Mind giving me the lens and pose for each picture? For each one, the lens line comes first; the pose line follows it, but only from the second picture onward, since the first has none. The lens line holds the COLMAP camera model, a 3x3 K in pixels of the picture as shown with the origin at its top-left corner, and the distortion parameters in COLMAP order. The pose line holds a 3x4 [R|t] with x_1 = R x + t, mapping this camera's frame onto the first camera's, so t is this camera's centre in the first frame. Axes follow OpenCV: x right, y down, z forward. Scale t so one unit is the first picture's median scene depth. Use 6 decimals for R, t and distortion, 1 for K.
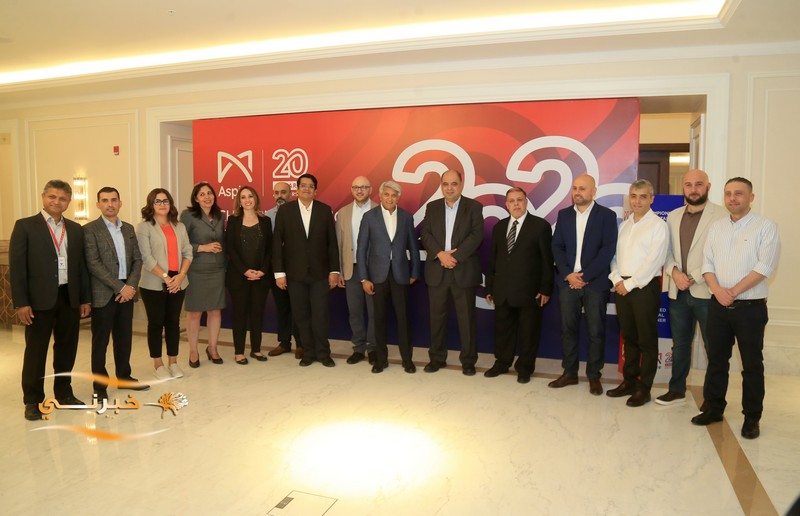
lens RADIAL K [[535.8, 0, 398.1], [0, 535.8, 270.8], [0, 0, 1]] dist [-0.079749, 0.002616]
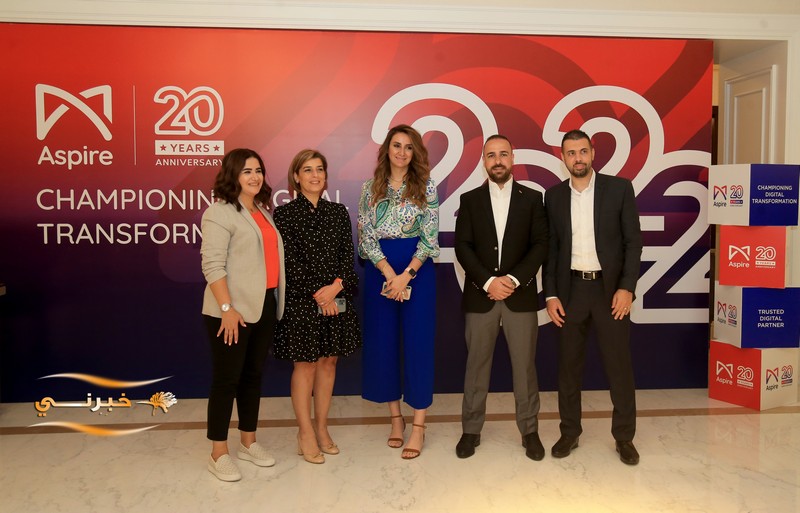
lens RADIAL K [[770.3, 0, 399.3], [0, 770.3, 251.7], [0, 0, 1]] dist [-0.010844, 0.000000]
pose [[0.916148, -0.037211, 0.399109, -0.339303], [0.050262, 0.998487, -0.022284, -0.012907], [-0.397676, 0.040475, 0.916633, 0.122498]]
